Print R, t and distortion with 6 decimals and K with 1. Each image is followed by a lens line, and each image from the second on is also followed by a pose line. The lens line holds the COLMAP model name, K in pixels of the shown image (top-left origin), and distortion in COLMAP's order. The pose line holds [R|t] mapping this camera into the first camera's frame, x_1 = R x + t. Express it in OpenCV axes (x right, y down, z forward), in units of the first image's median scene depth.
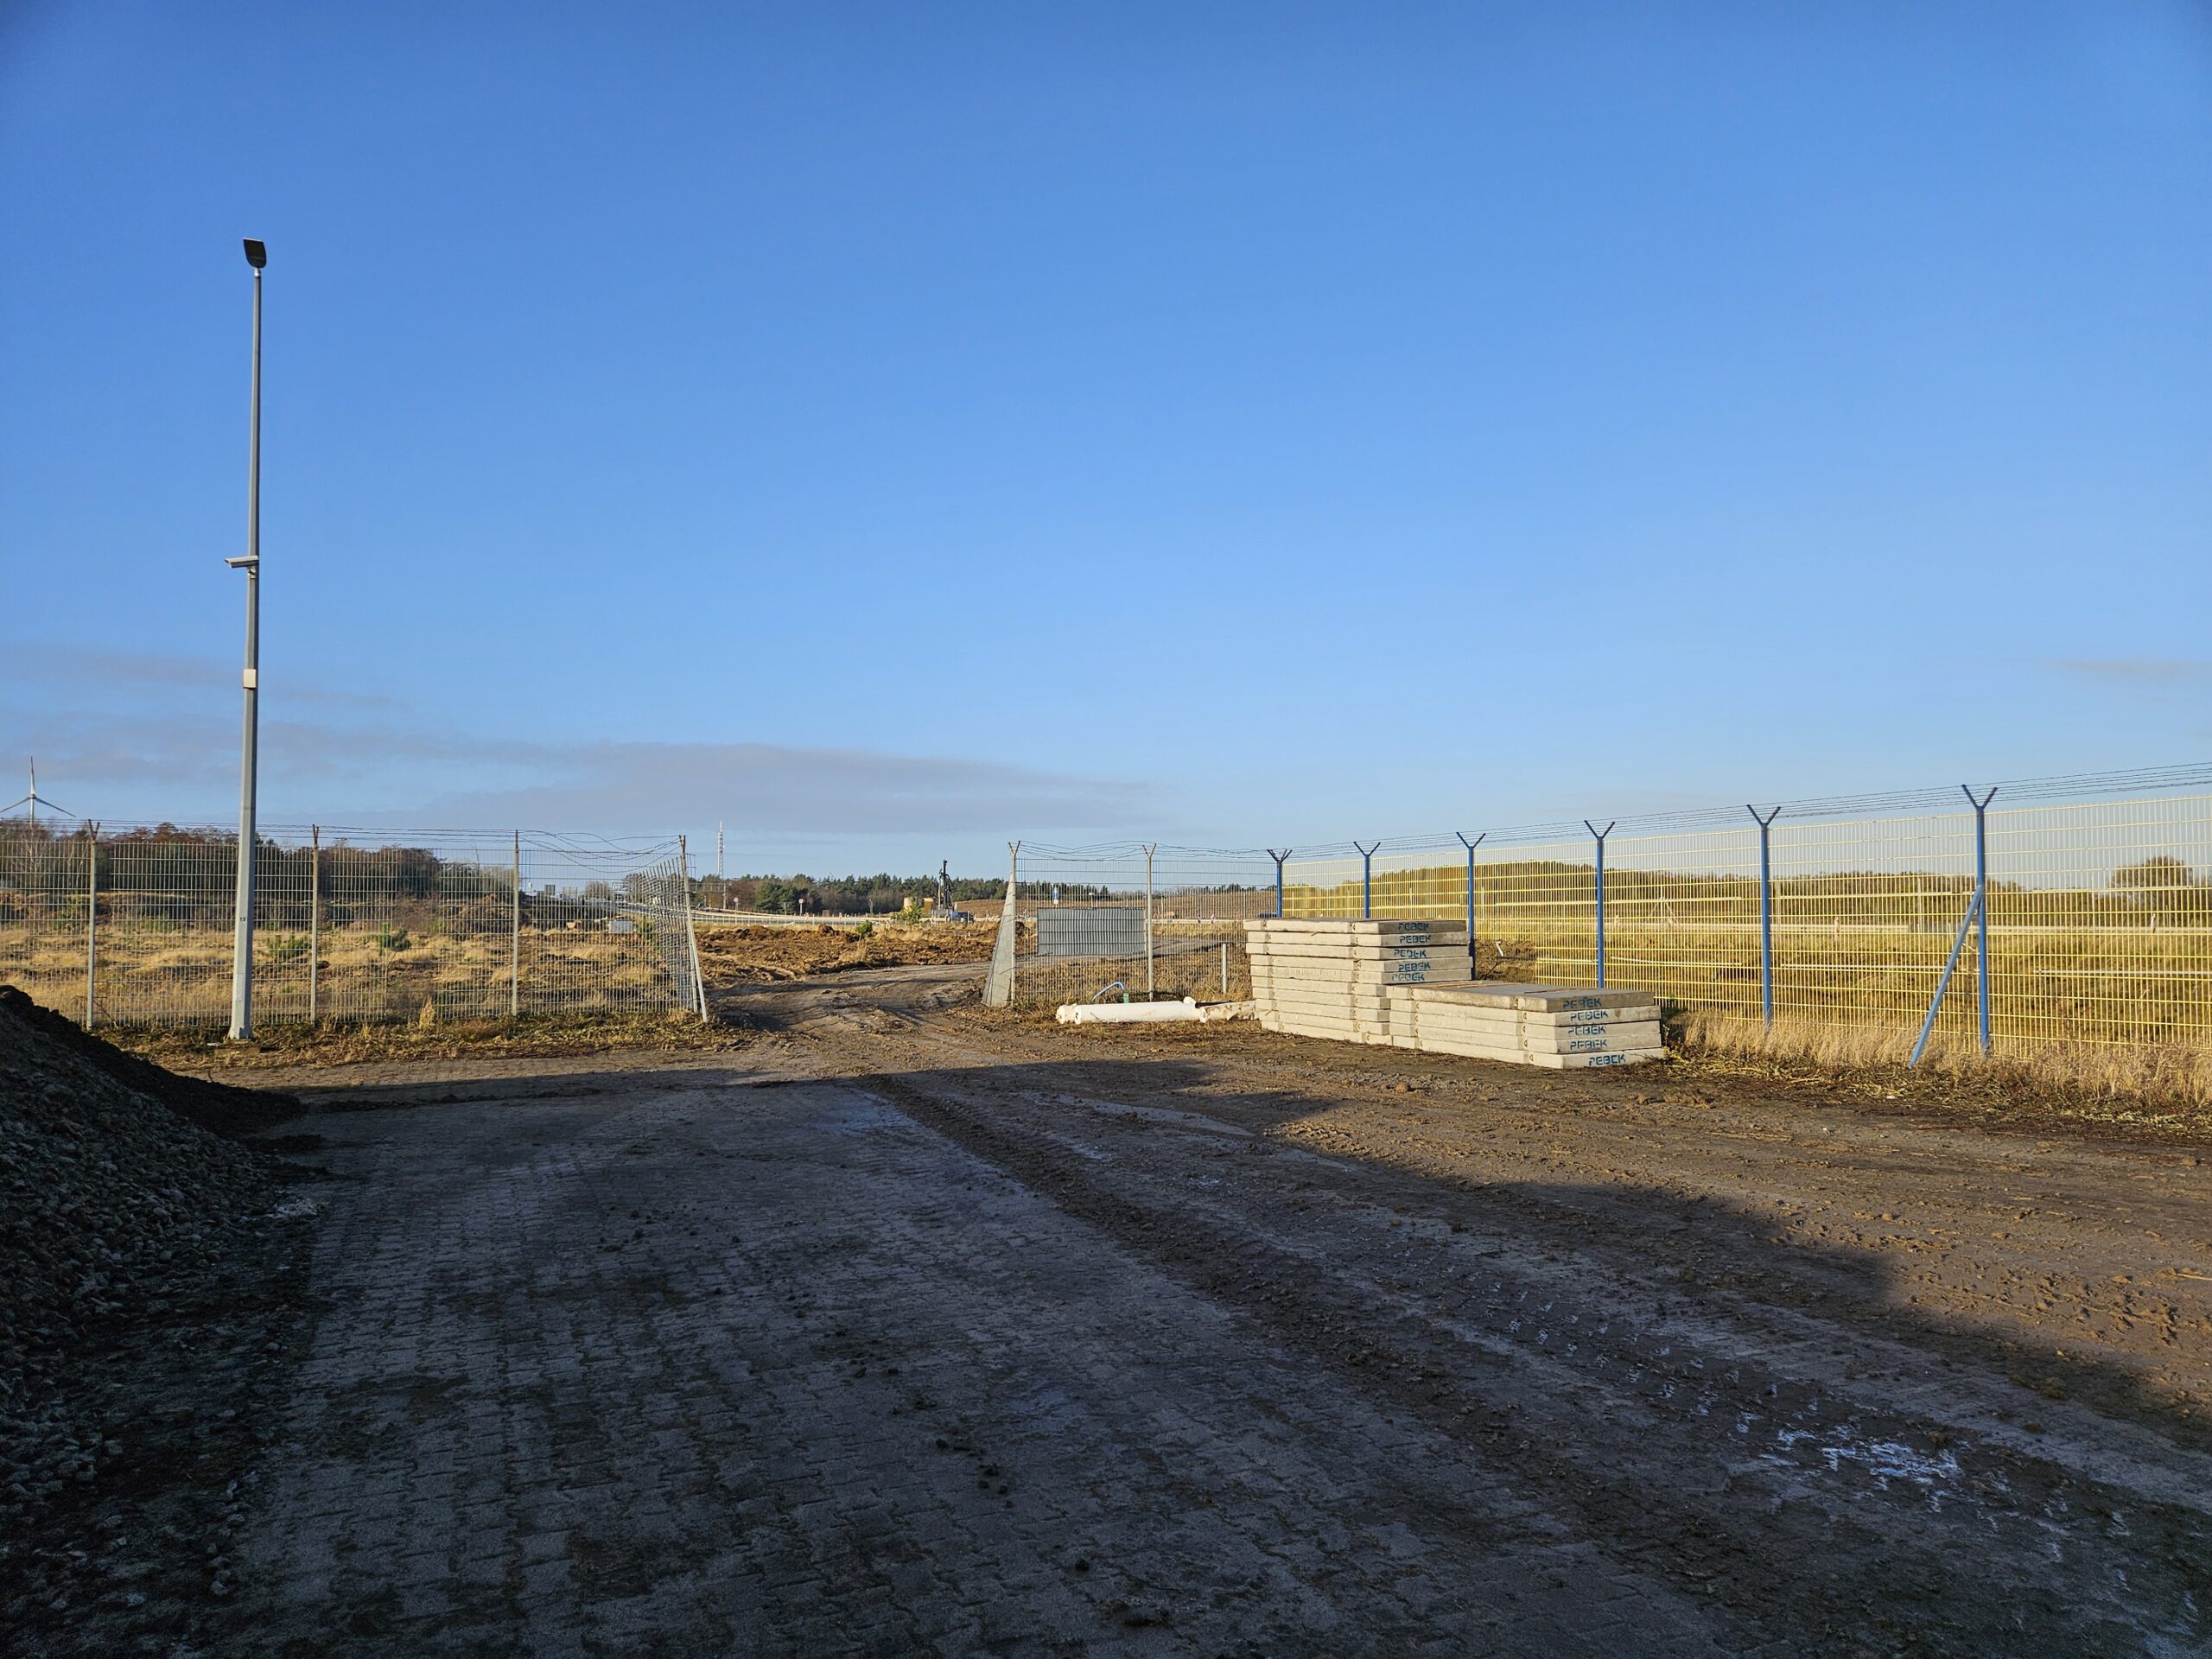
lens RADIAL K [[1479.3, 0, 1106.6], [0, 1479.3, 878.3], [0, 0, 1]] dist [0.079836, -0.000263]
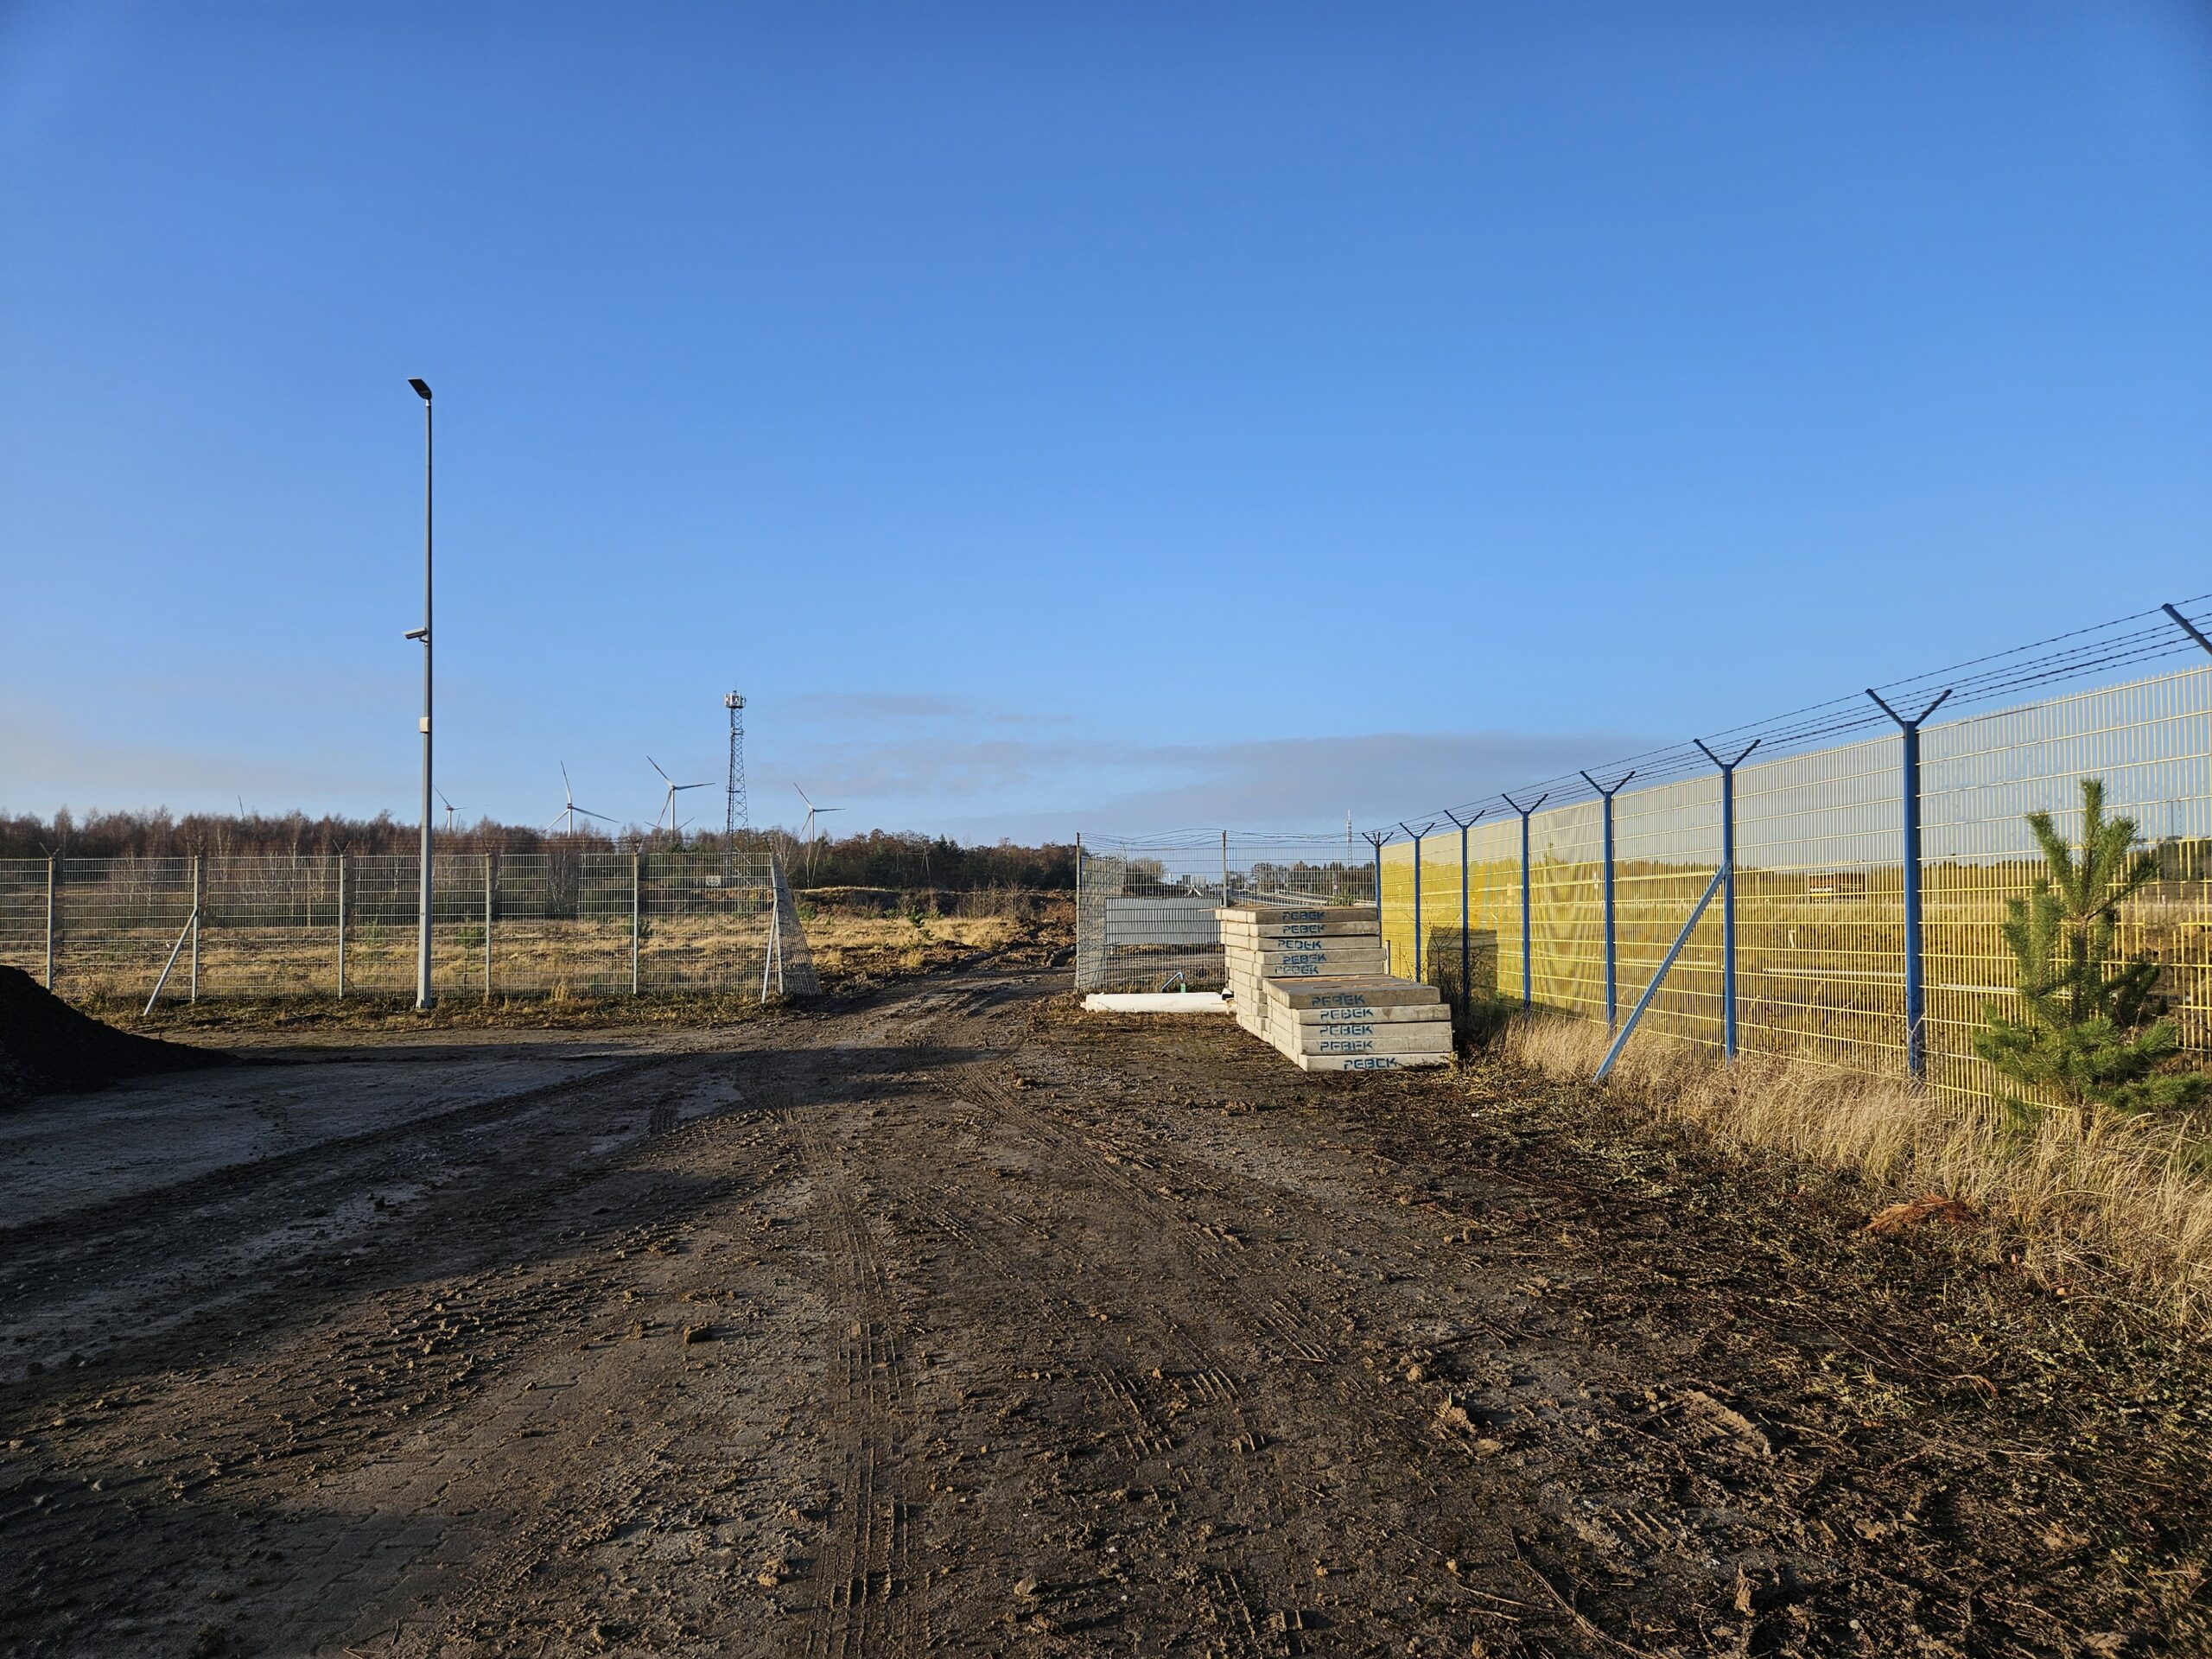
lens RADIAL K [[1479.3, 0, 1106.6], [0, 1479.3, 878.3], [0, 0, 1]] dist [0.079836, -0.000263]
pose [[0.902816, -0.015804, -0.429736, 0.495558], [0.019927, 0.999788, 0.005096, 0.002087], [0.429565, -0.013164, 0.902940, 0.108544]]
